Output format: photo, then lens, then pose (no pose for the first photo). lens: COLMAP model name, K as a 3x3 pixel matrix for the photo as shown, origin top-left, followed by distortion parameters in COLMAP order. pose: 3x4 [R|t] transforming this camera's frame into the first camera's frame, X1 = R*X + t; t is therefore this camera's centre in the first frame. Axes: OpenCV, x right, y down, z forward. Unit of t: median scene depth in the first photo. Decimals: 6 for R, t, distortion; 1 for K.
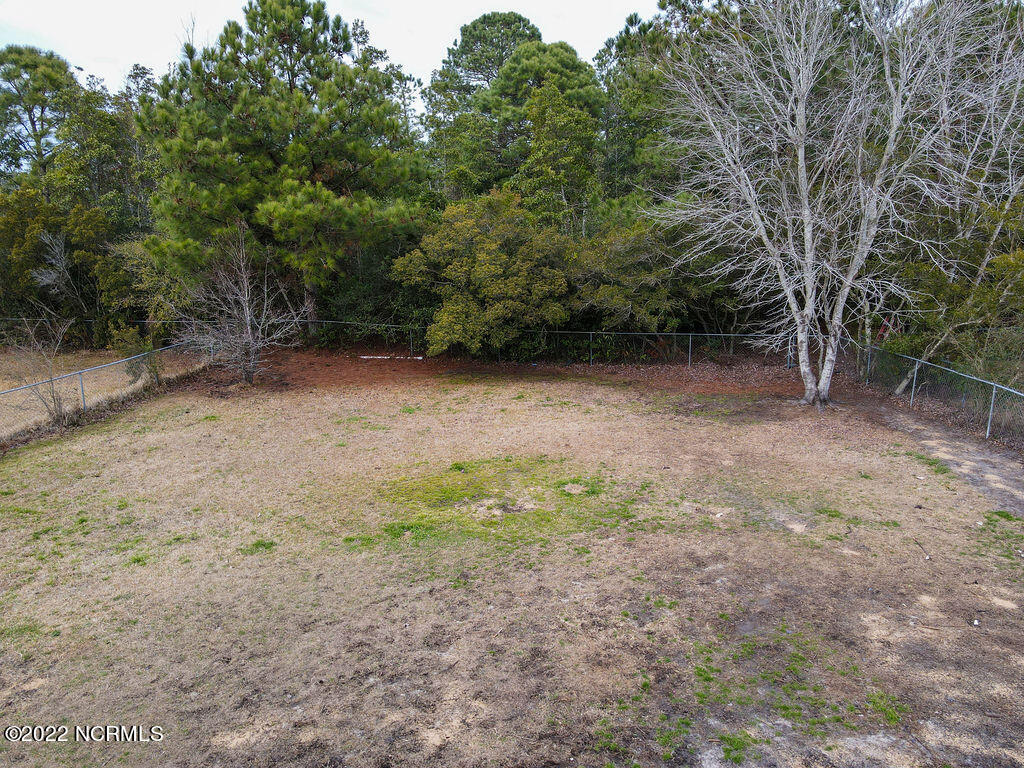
lens RADIAL K [[727.3, 0, 512.0], [0, 727.3, 379.3], [0, 0, 1]] dist [0.007080, 0.002610]
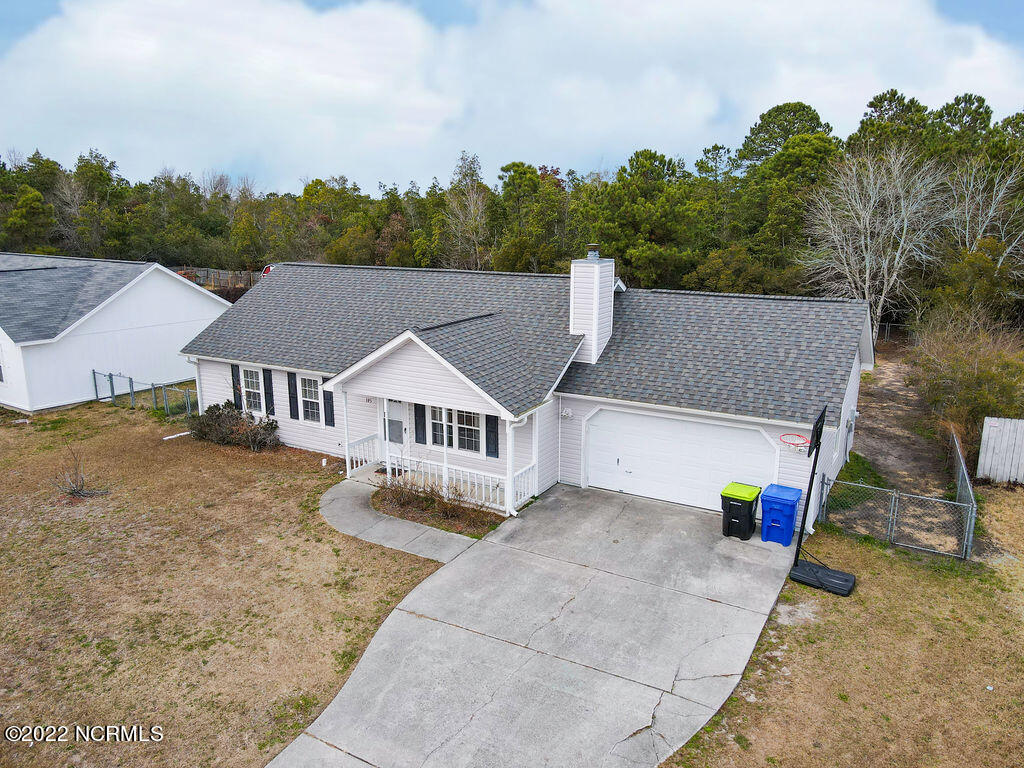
lens RADIAL K [[727.3, 0, 515.7], [0, 727.3, 392.7], [0, 0, 1]] dist [0.007080, 0.002610]
pose [[0.908993, 0.109059, -0.402291, 0.289758], [-0.102935, 0.994004, 0.036884, 0.151453], [0.403901, 0.007883, 0.914769, -1.165399]]
